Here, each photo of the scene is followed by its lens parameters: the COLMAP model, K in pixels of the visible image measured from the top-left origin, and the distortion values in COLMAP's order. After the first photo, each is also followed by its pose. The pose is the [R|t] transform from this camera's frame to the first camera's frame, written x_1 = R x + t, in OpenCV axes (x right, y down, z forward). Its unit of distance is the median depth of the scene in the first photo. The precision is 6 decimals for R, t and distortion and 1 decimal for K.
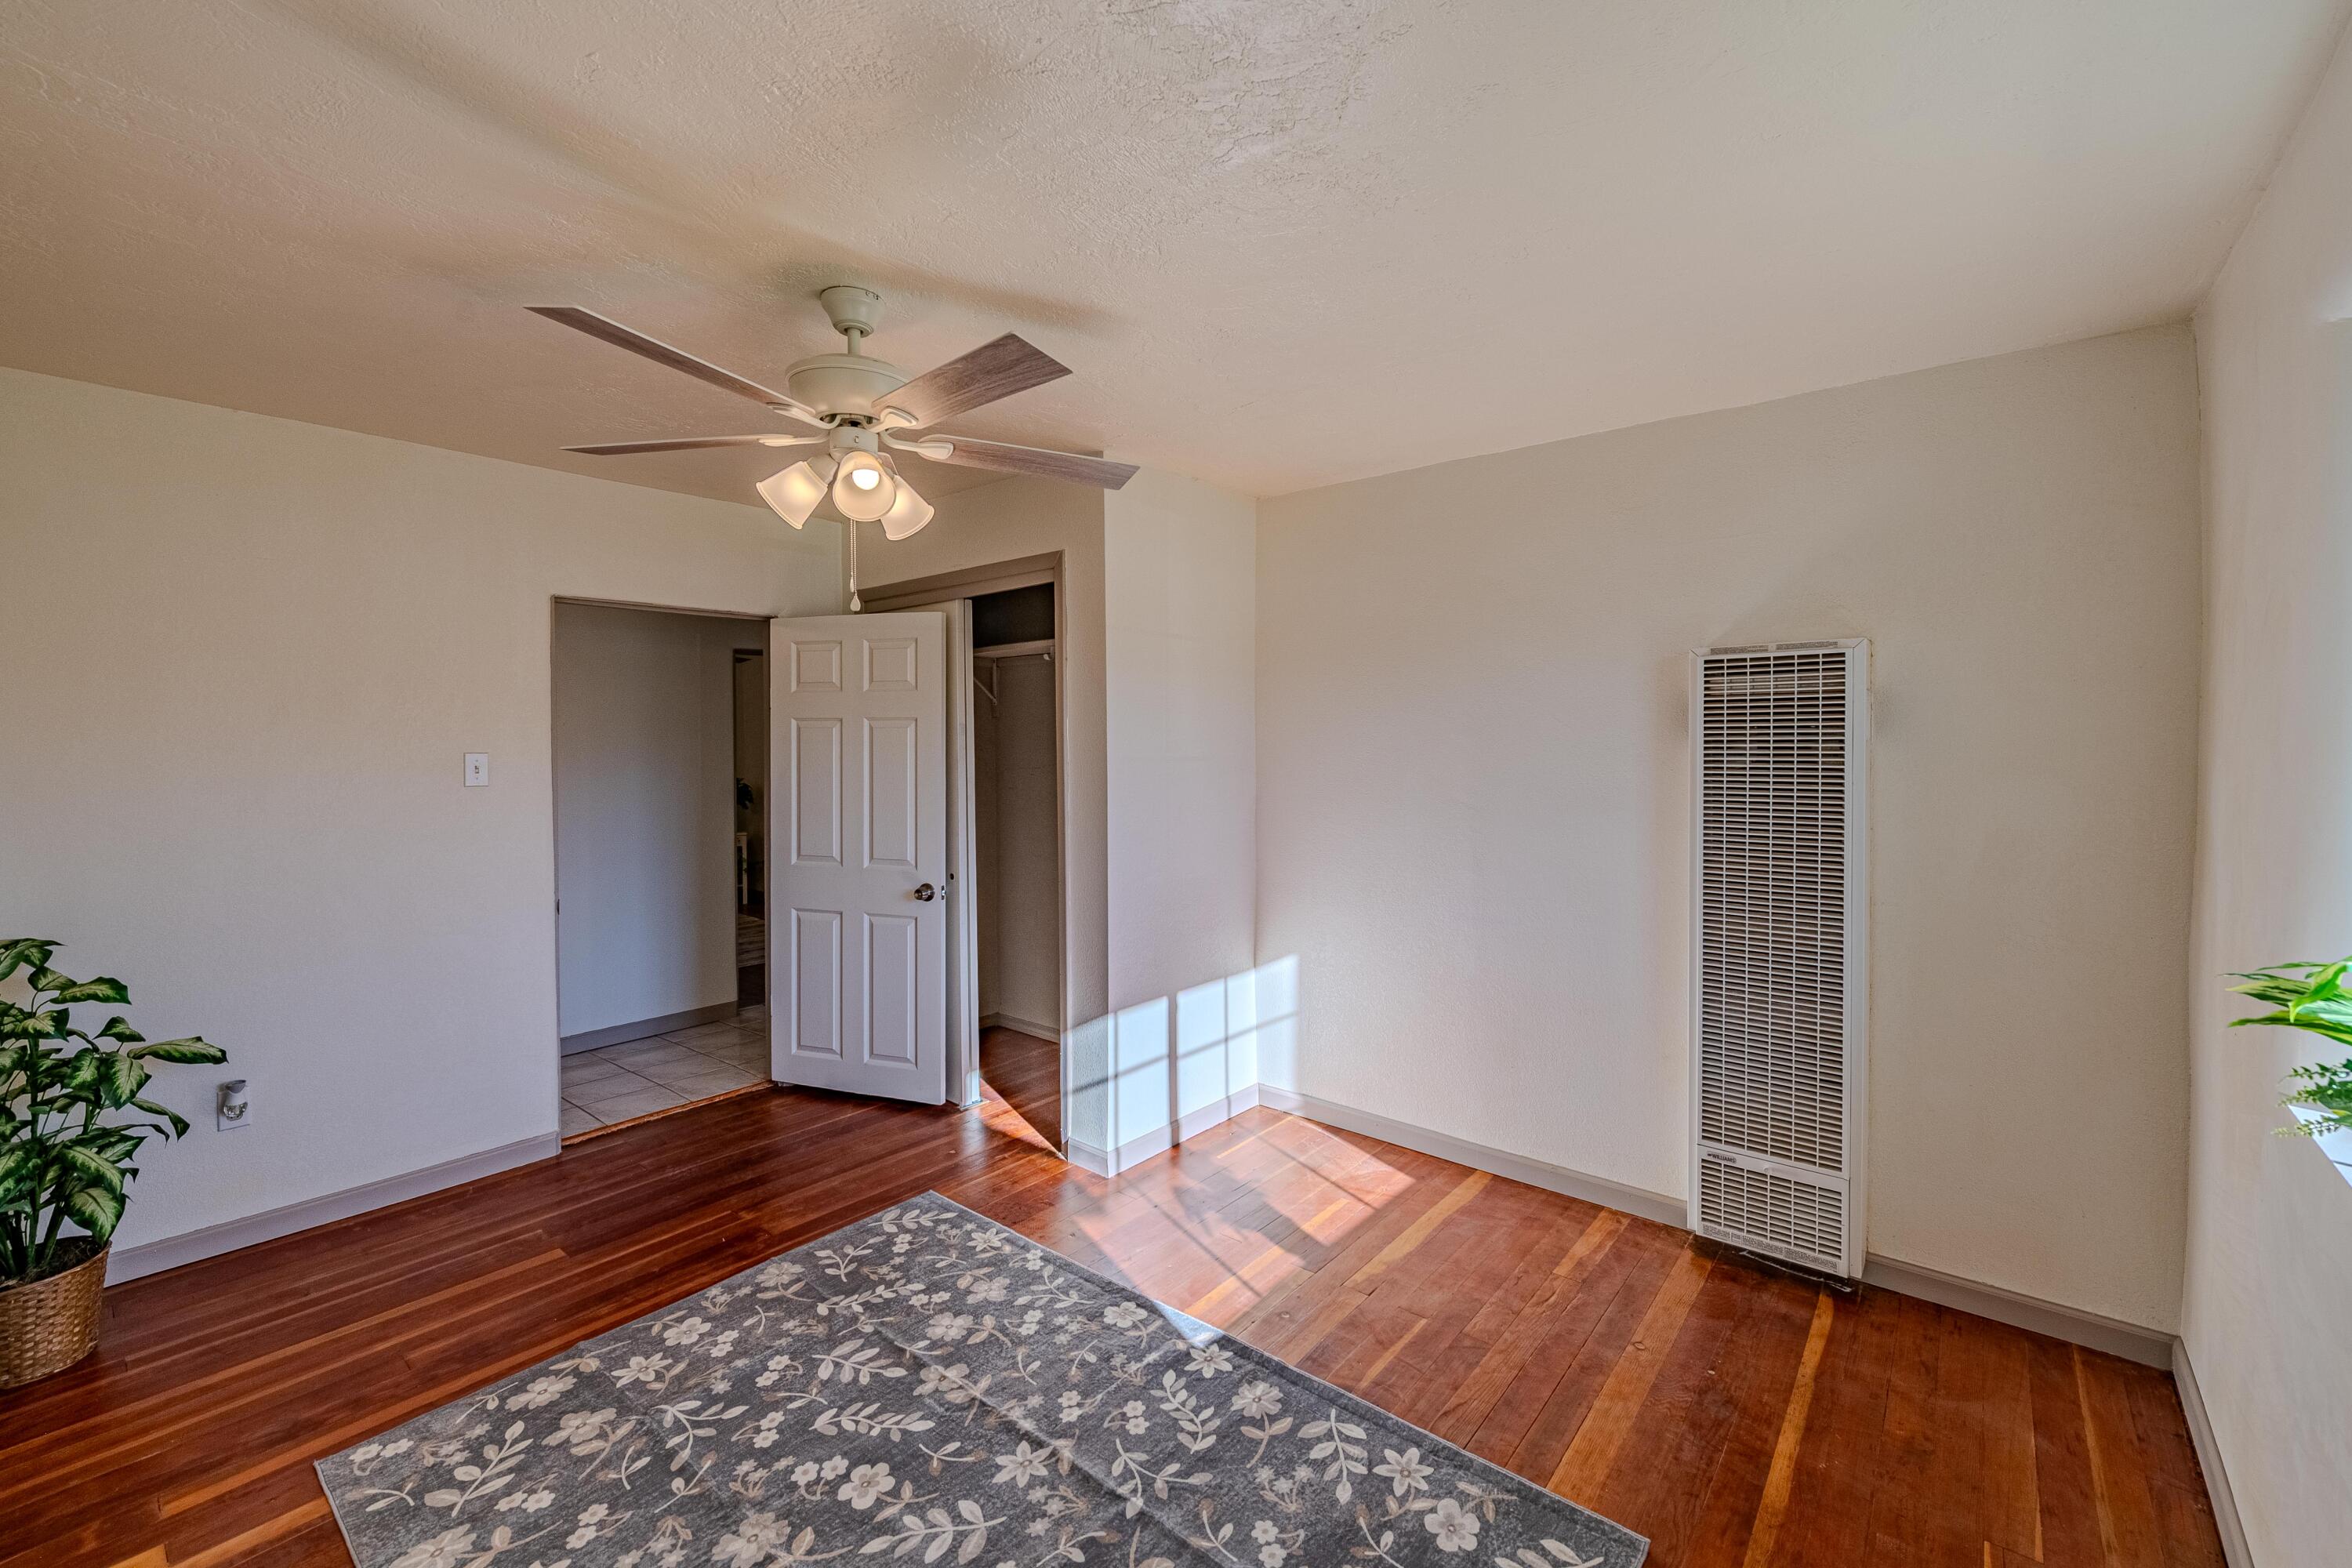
lens RADIAL K [[950.2, 0, 1160.7], [0, 950.2, 752.0], [0, 0, 1]] dist [0.003447, 0.000323]
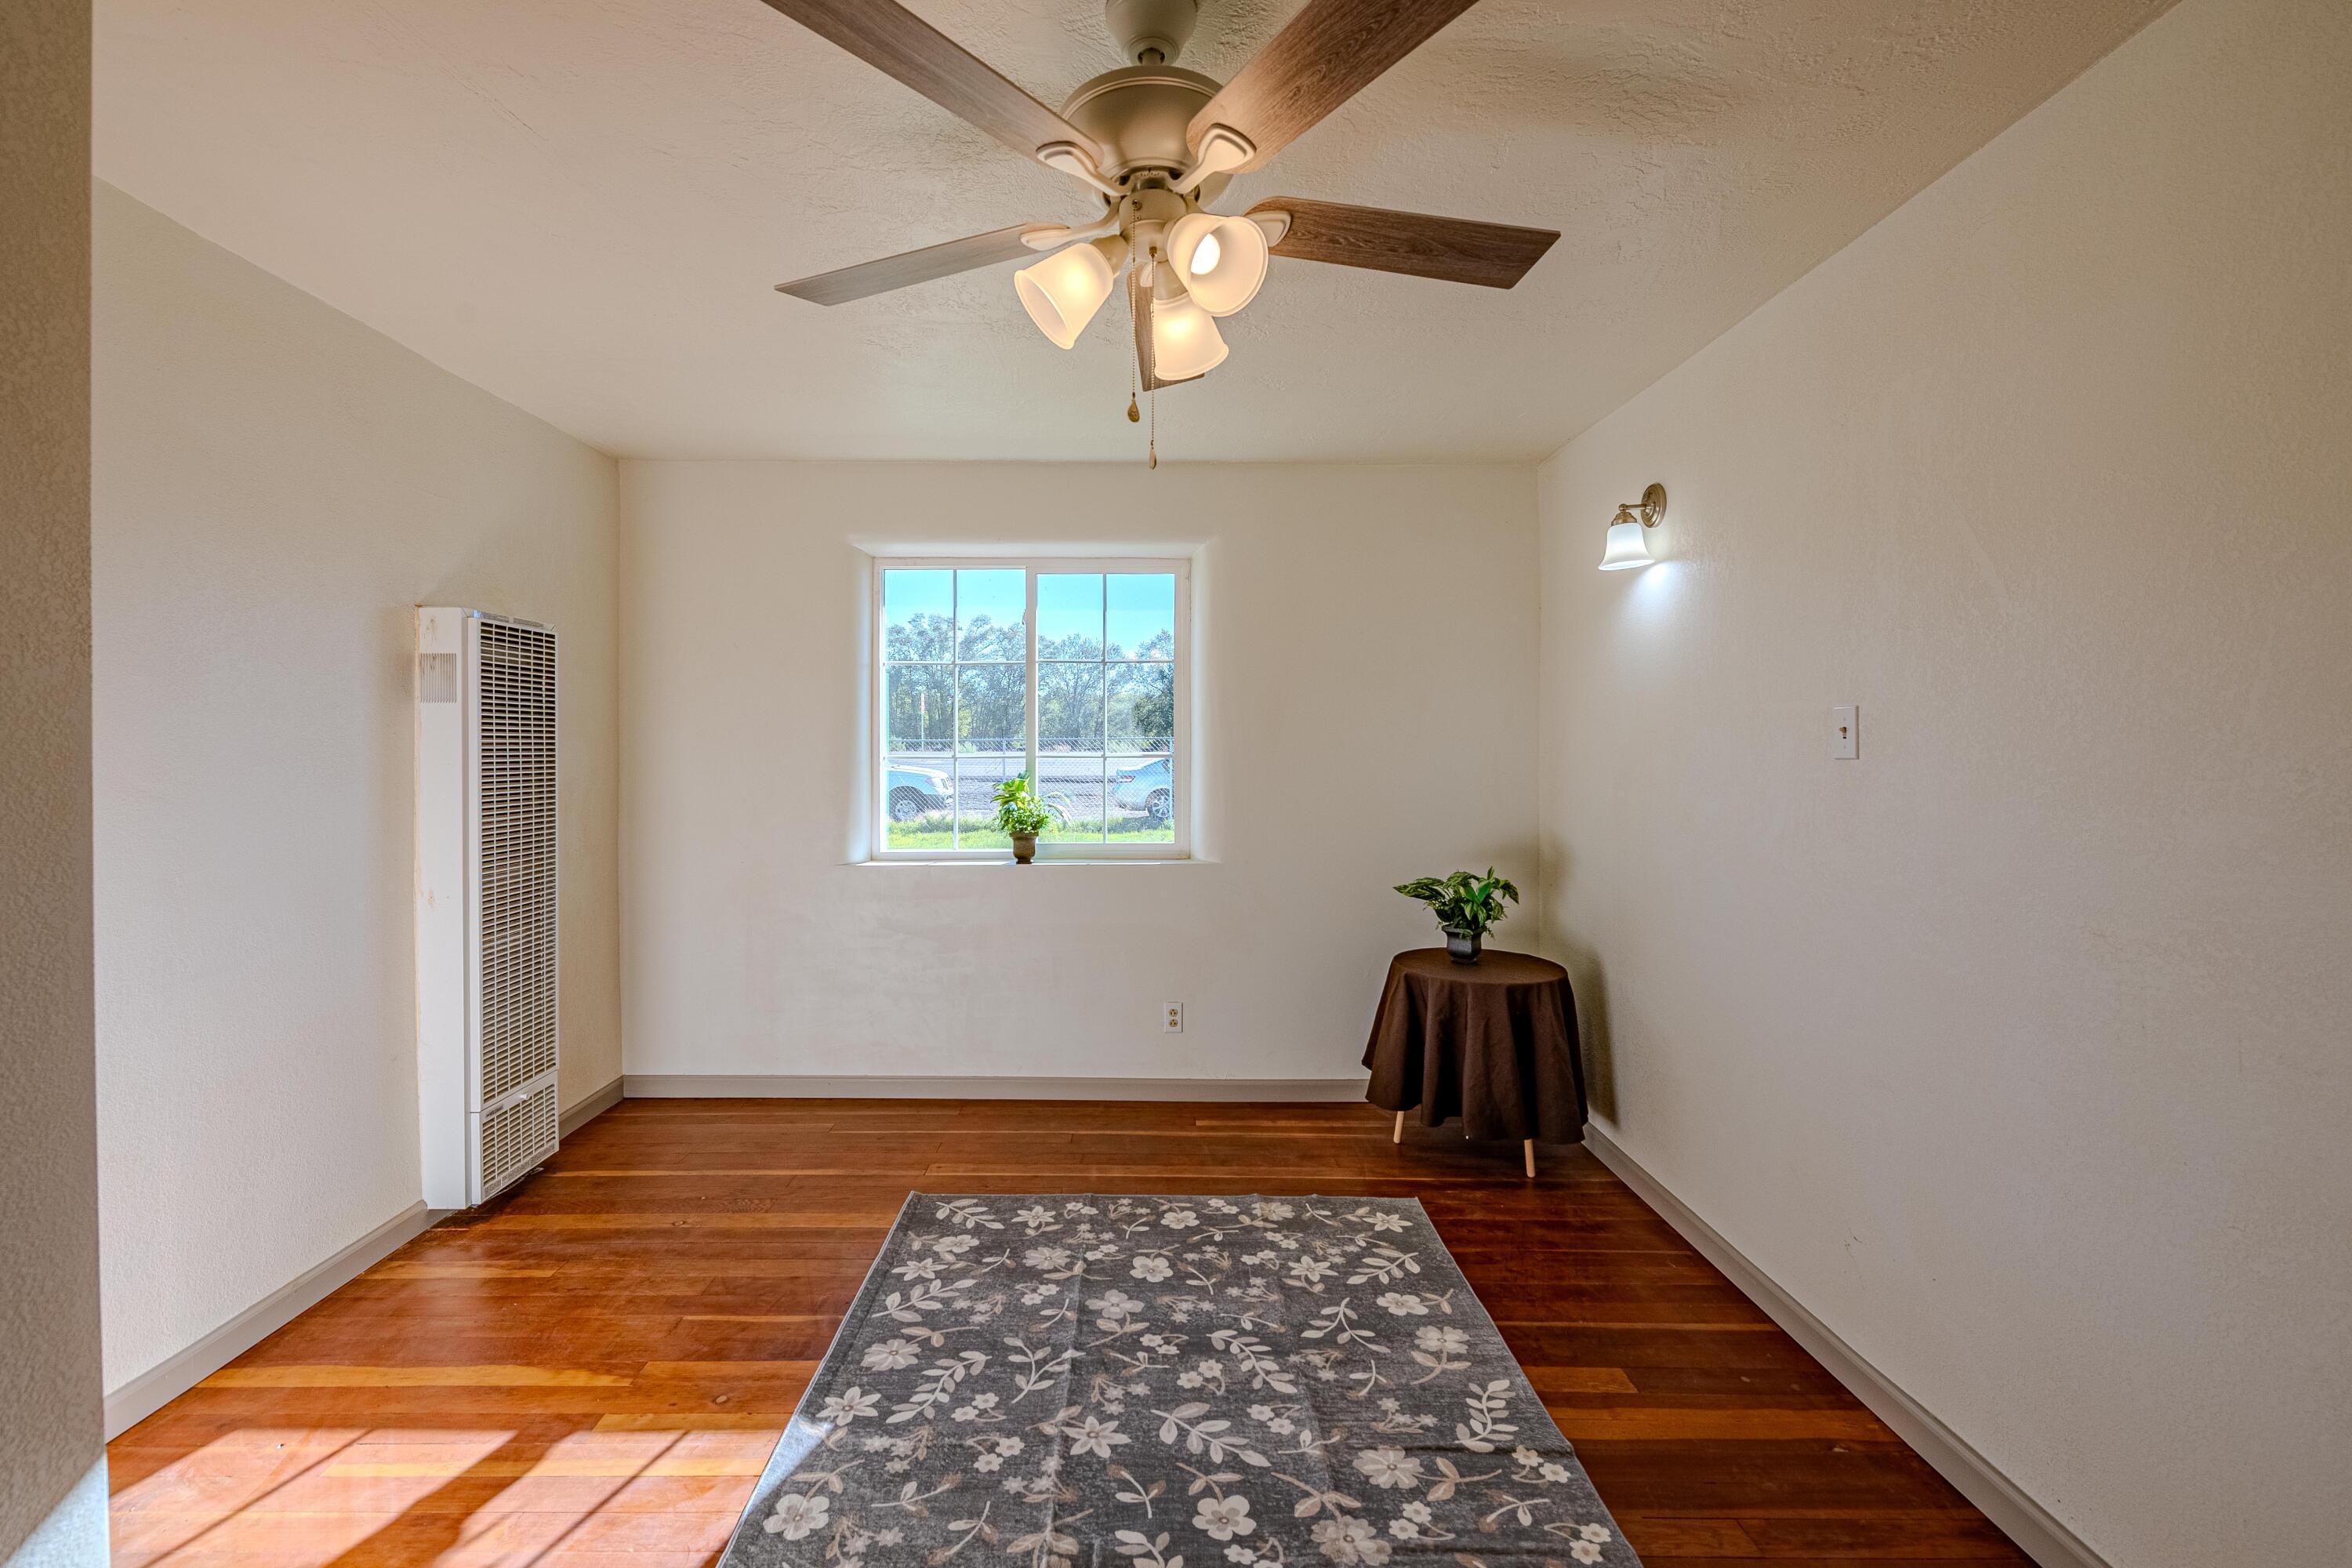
lens RADIAL K [[950.2, 0, 1160.7], [0, 950.2, 752.0], [0, 0, 1]] dist [0.003447, 0.000323]
pose [[-0.651667, 0.001103, 0.758504, -0.893658], [0.010865, 0.999910, 0.007881, 0.054943], [-0.758427, 0.013377, -0.651620, 1.532931]]
